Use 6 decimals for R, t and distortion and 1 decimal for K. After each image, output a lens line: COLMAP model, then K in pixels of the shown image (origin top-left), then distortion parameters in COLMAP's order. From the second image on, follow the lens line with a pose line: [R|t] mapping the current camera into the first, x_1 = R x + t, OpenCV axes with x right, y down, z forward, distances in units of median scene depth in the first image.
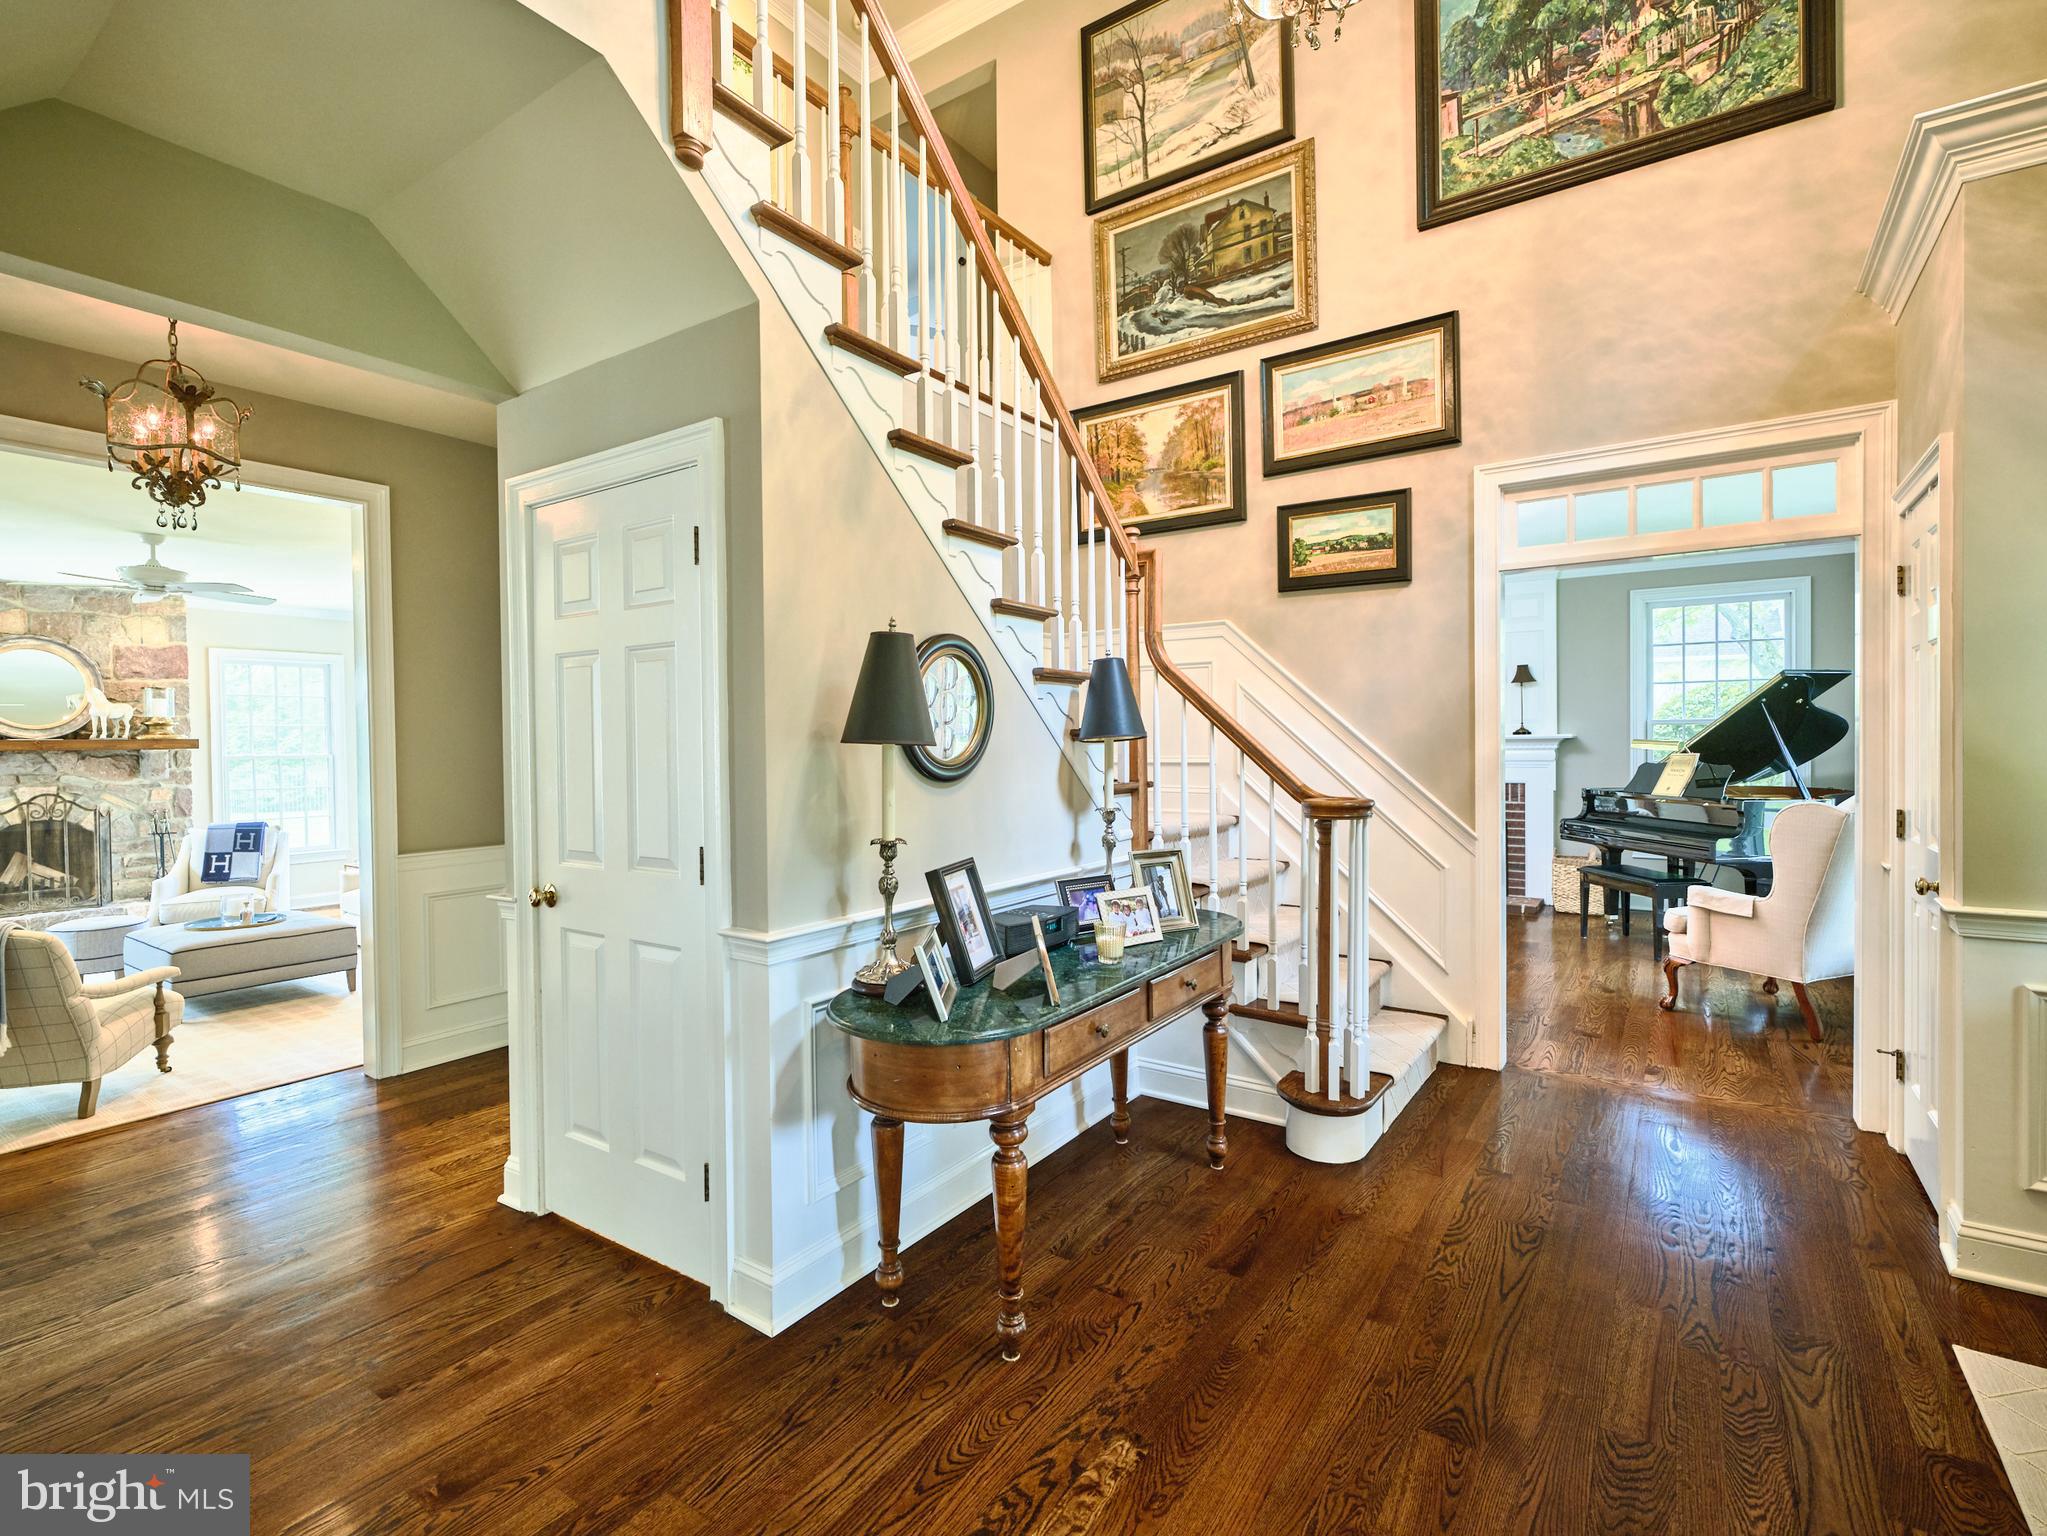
lens RADIAL K [[971.2, 0, 1013.0], [0, 971.2, 758.7], [0, 0, 1]] dist [-0.004092, -0.000802]
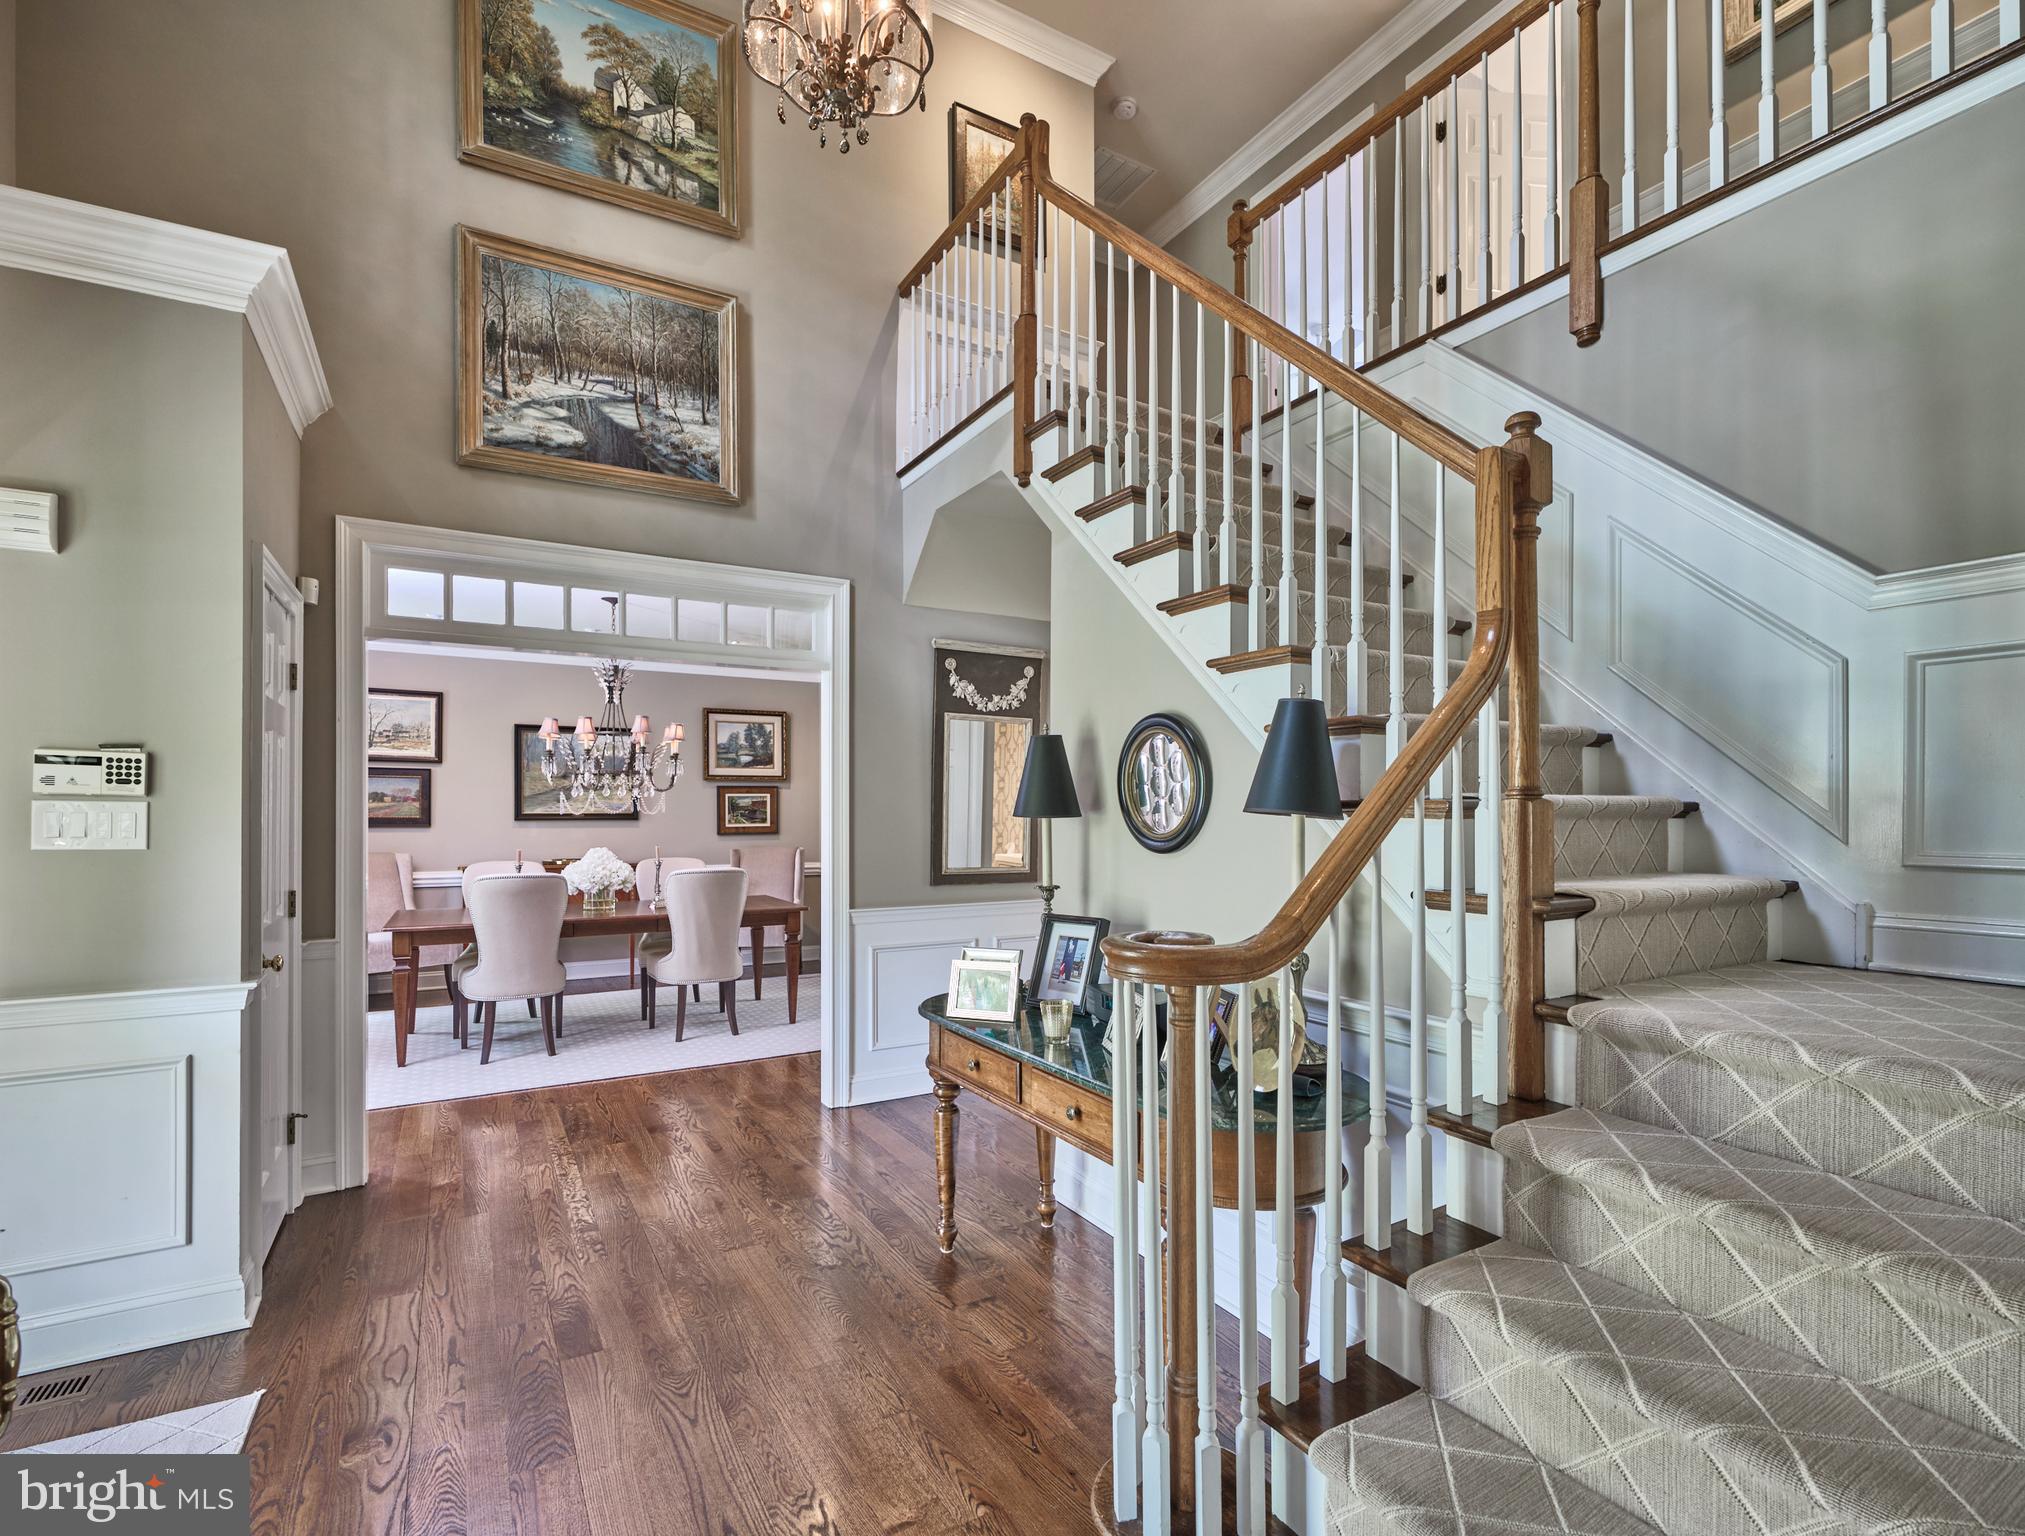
lens RADIAL K [[954.6, 0, 1028.7], [0, 954.6, 813.5], [0, 0, 1]] dist [-0.002953, -0.001445]
pose [[-0.420547, 0.011602, -0.907197, 0.619492], [-0.012438, 0.999751, 0.018551, -0.023925], [0.907186, 0.019086, -0.420298, 0.868742]]
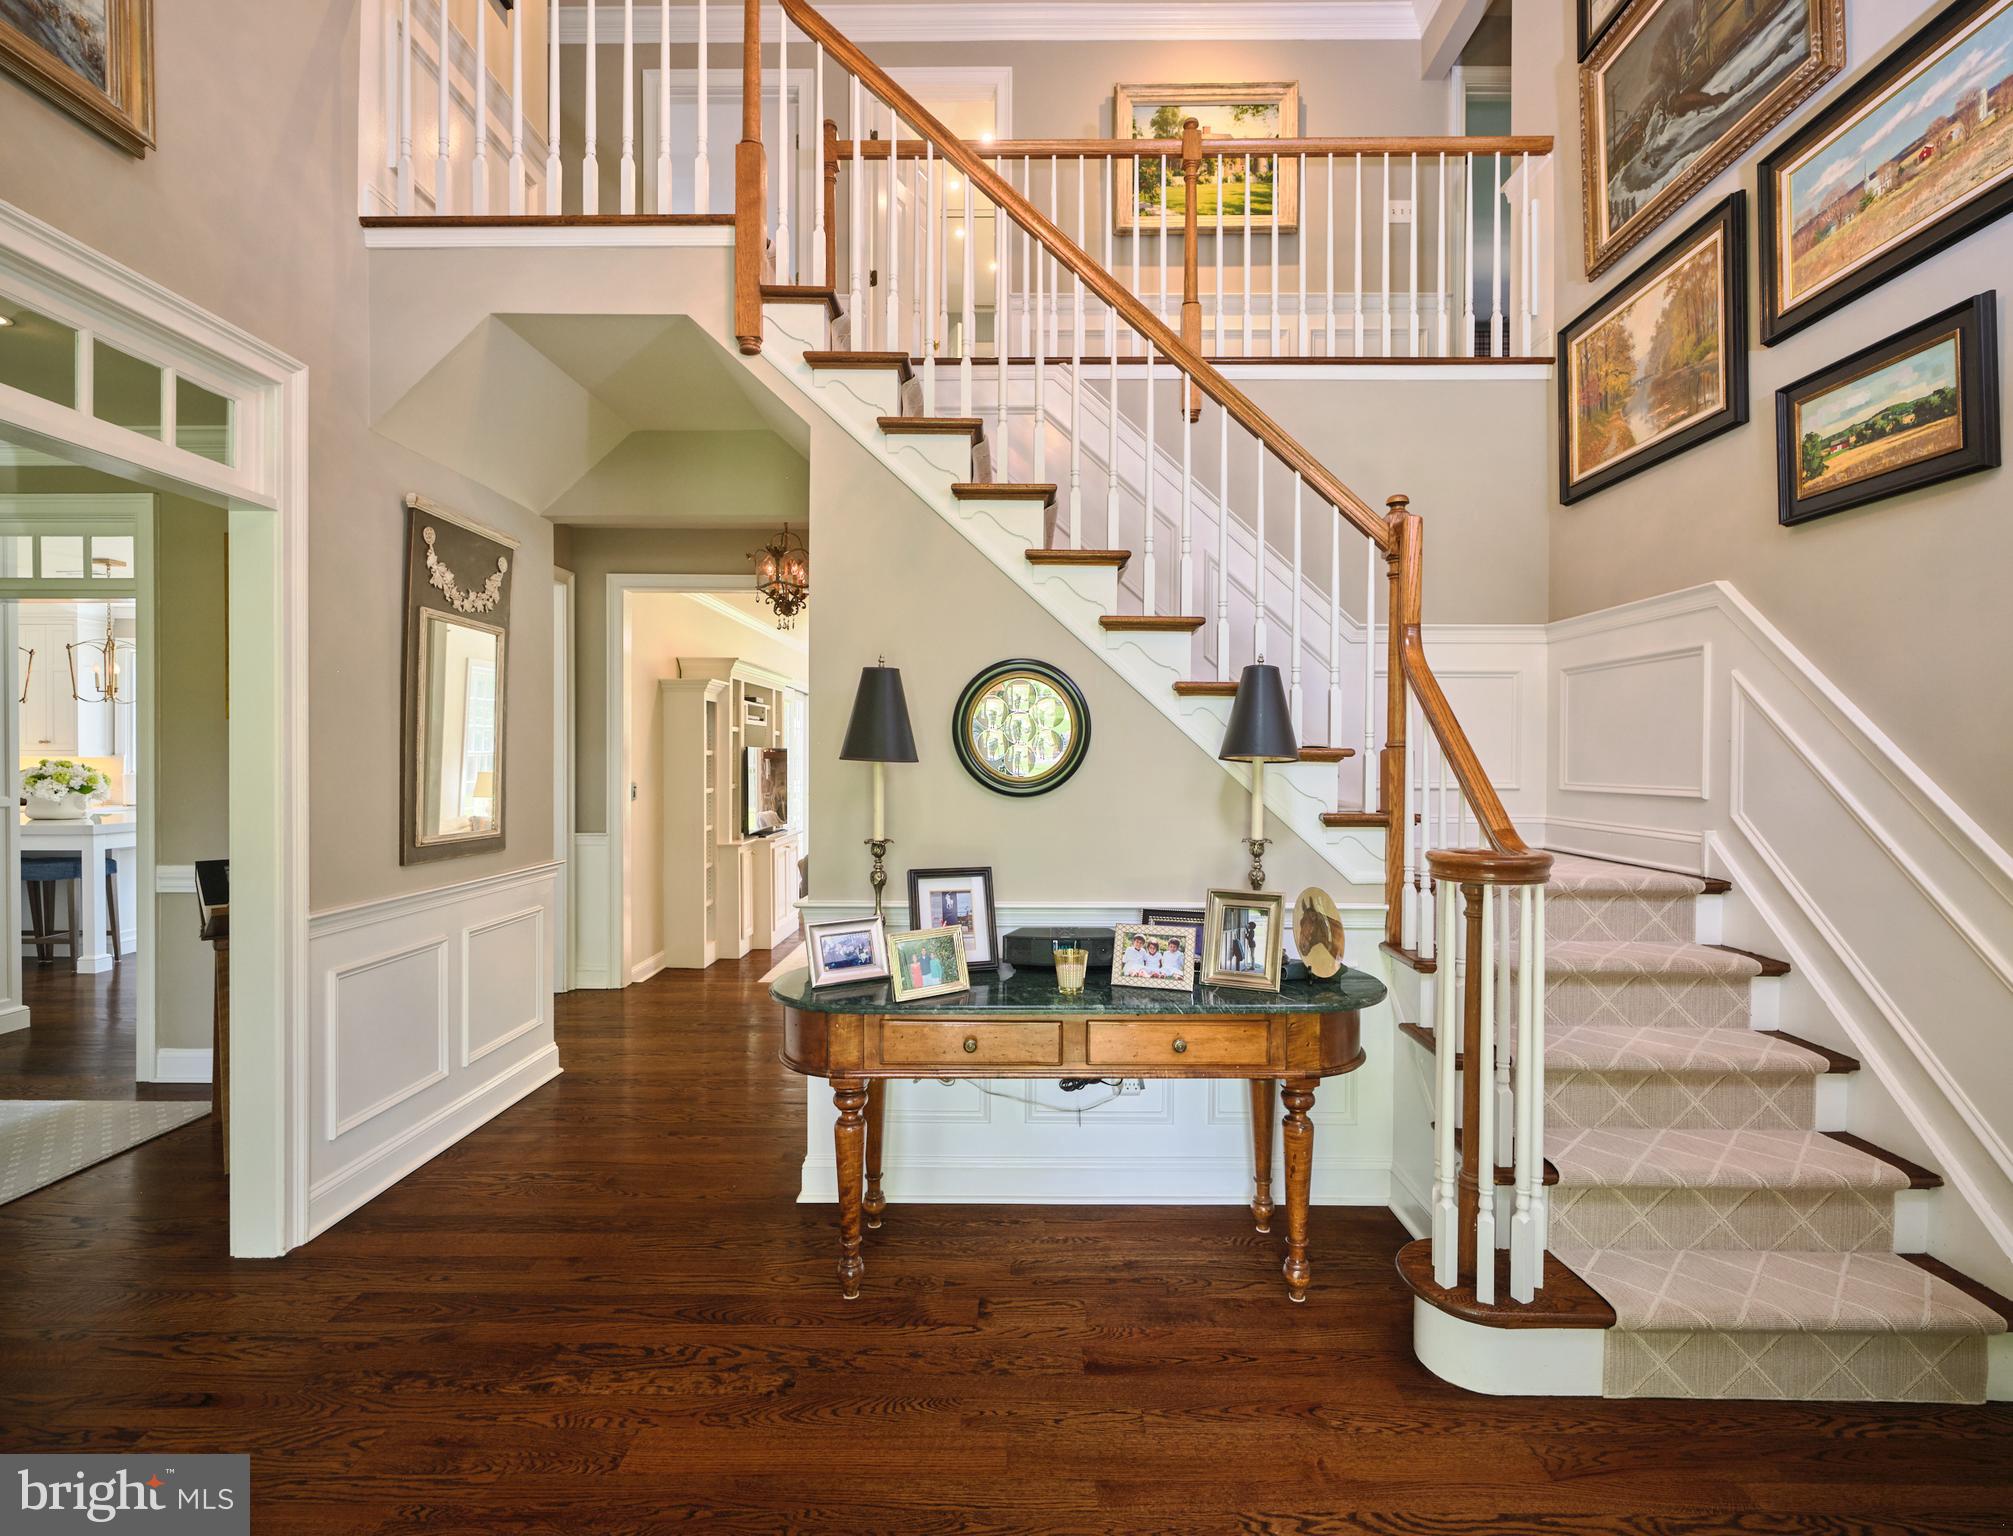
lens RADIAL K [[949.0, 0, 1017.5], [0, 949.0, 773.8], [0, 0, 1]] dist [-0.002953, -0.001445]
pose [[0.561749, 0.026151, -0.826894, 0.528023], [-0.025037, 0.999580, 0.014603, -0.011180], [0.826929, 0.012500, 0.562167, 0.271629]]
